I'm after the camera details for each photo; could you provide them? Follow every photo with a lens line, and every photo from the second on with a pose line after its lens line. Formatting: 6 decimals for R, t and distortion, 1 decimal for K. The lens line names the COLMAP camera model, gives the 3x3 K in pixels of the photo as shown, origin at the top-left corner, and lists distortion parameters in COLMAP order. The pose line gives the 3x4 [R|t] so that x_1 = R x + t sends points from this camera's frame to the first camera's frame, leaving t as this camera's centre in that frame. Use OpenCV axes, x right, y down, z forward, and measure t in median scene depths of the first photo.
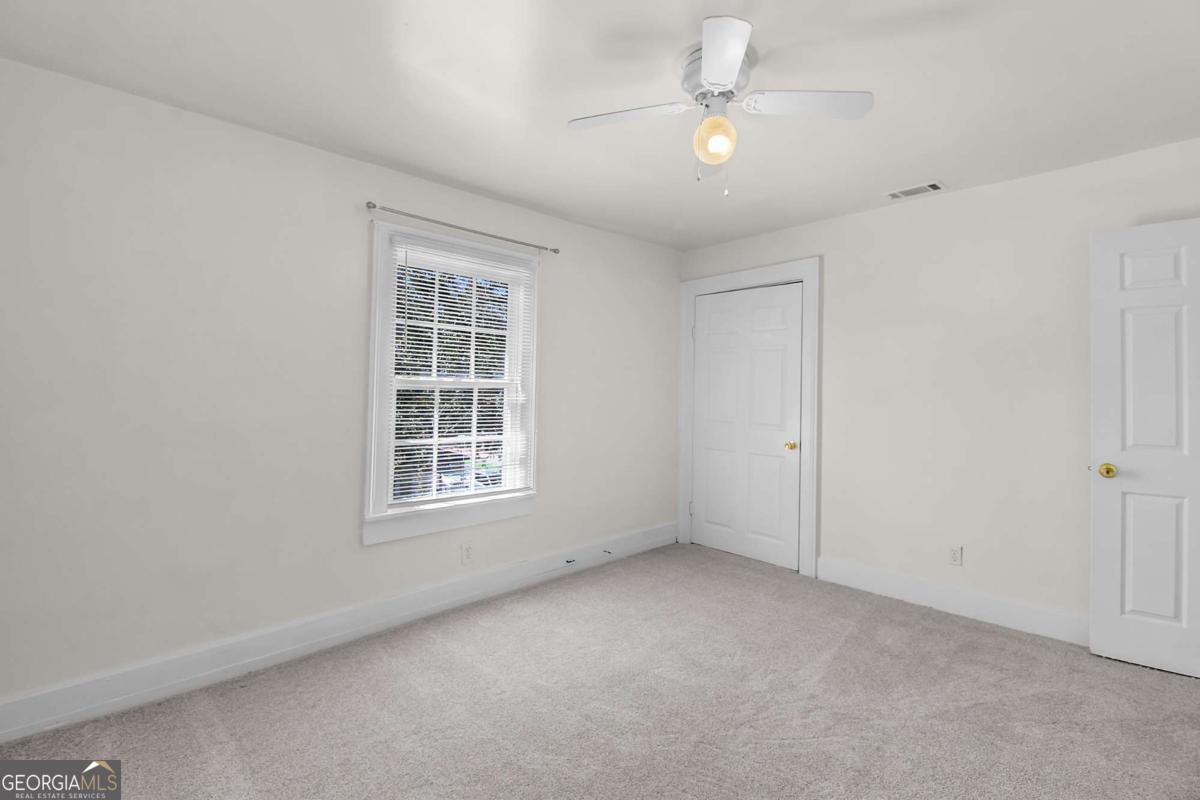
lens RADIAL K [[571.8, 0, 596.1], [0, 571.8, 395.9], [0, 0, 1]] dist [-0.000557, -0.013204]
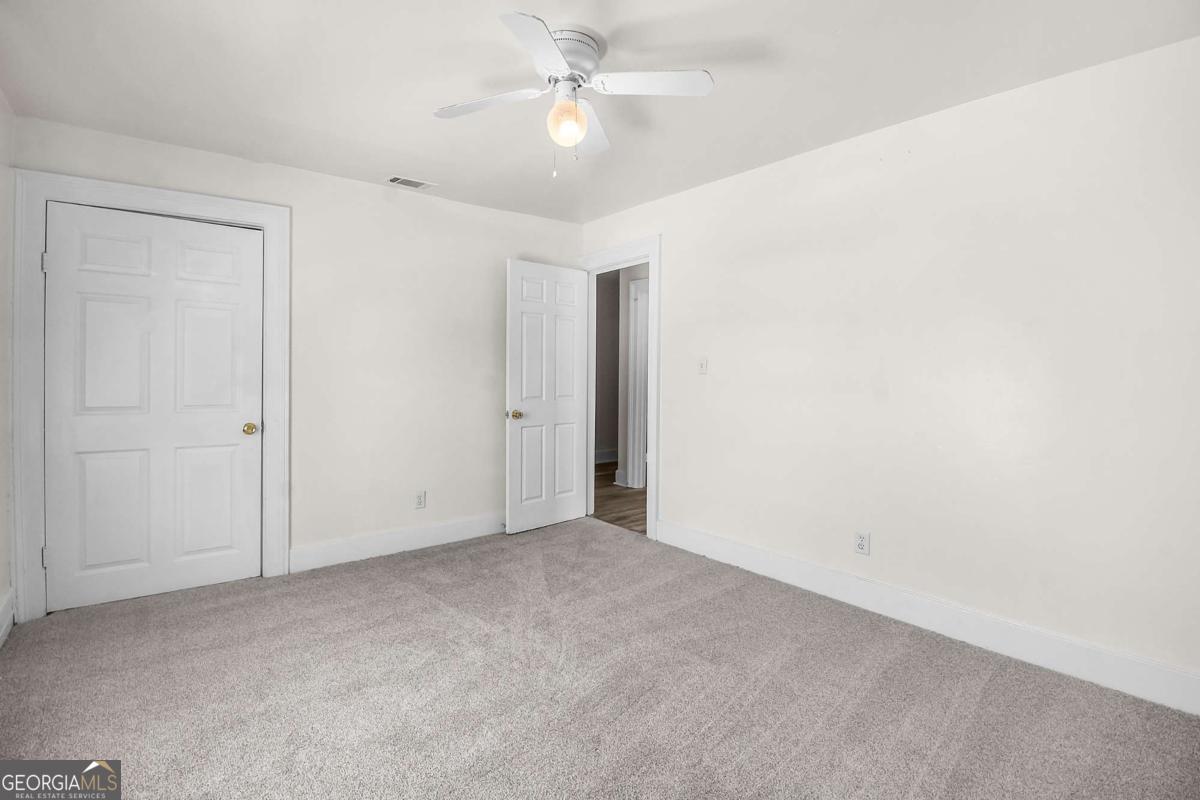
lens RADIAL K [[571.8, 0, 596.1], [0, 571.8, 395.9], [0, 0, 1]] dist [-0.000557, -0.013204]
pose [[0.063222, -0.052434, 0.996621, -0.583358], [0.000698, 0.998621, 0.052495, -0.003048], [-0.997999, -0.002623, 0.063172, 0.599750]]
